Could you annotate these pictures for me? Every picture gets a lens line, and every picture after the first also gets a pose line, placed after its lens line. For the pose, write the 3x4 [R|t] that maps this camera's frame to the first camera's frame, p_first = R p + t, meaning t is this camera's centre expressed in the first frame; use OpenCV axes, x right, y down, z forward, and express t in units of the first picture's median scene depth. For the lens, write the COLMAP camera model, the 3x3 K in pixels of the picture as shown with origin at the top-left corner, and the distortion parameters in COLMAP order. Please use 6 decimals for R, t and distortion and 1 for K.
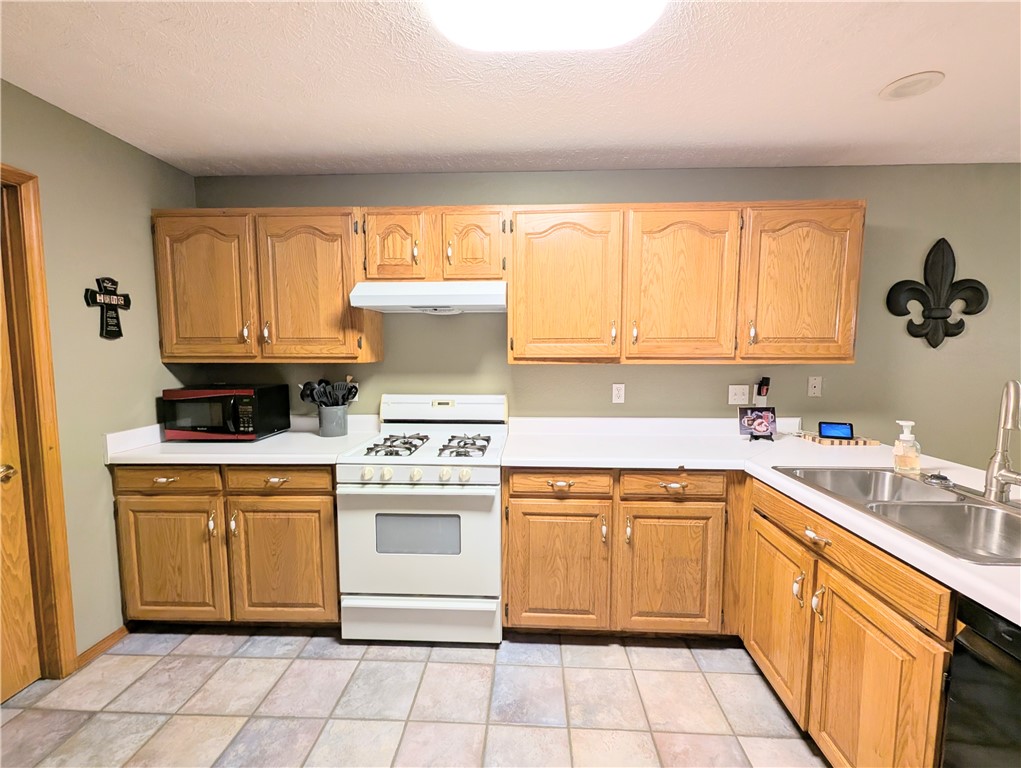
lens RADIAL K [[422.5, 0, 512.4], [0, 422.5, 383.6], [0, 0, 1]] dist [0.003495, -0.000210]
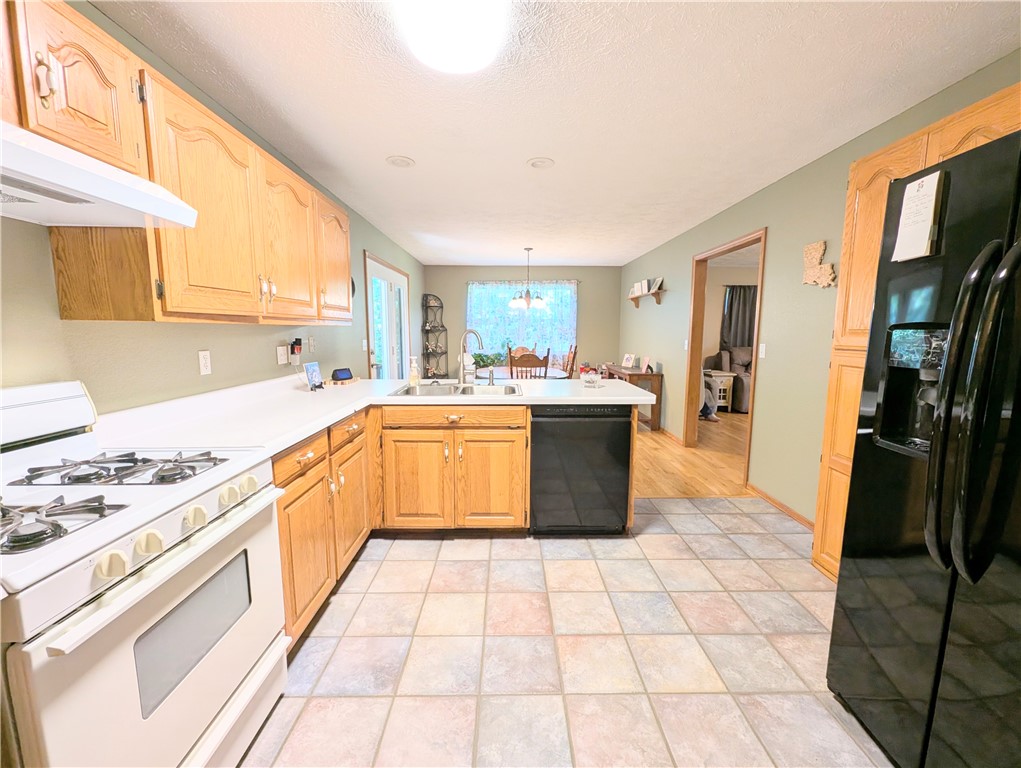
lens RADIAL K [[422.5, 0, 513.9], [0, 422.5, 382.7], [0, 0, 1]] dist [0.003495, -0.000210]
pose [[-0.060958, -0.122598, 0.990583, -0.676609], [0.072575, 0.989257, 0.126900, 0.001702], [-0.995498, 0.079627, -0.051405, 0.523573]]
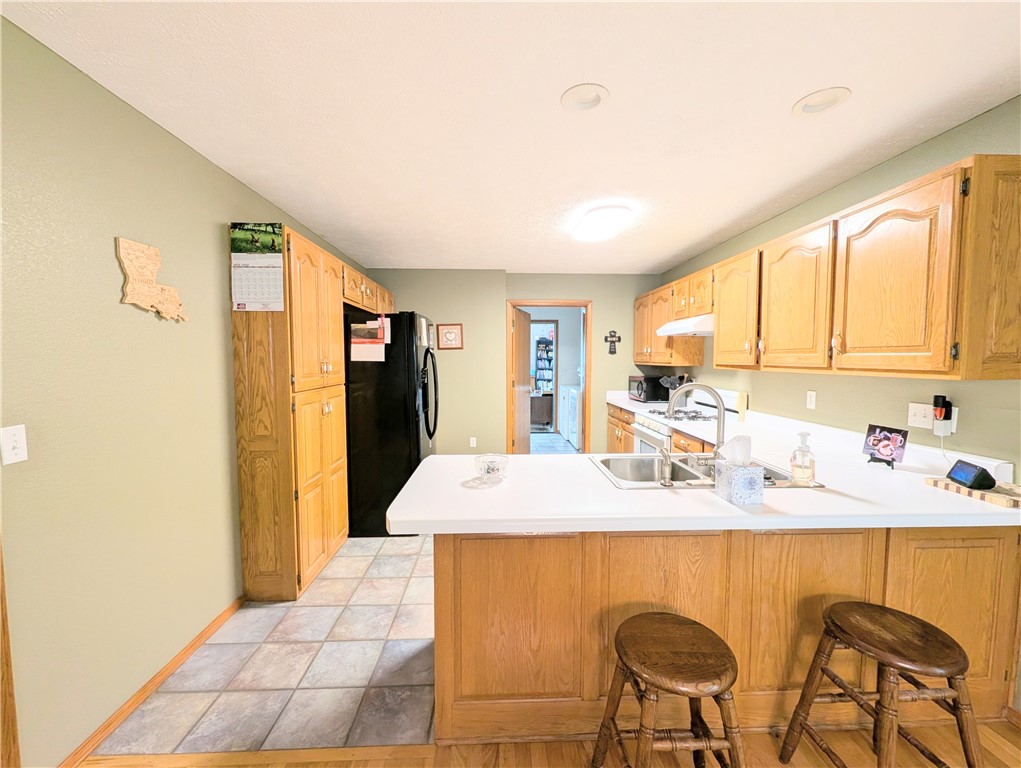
lens RADIAL K [[422.5, 0, 508.4], [0, 422.5, 386.1], [0, 0, 1]] dist [0.003495, -0.000210]
pose [[0.075750, 0.067635, -0.994830, 1.444275], [-0.076630, 0.995141, 0.061821, -0.022176], [0.994178, 0.071551, 0.080564, 0.166264]]
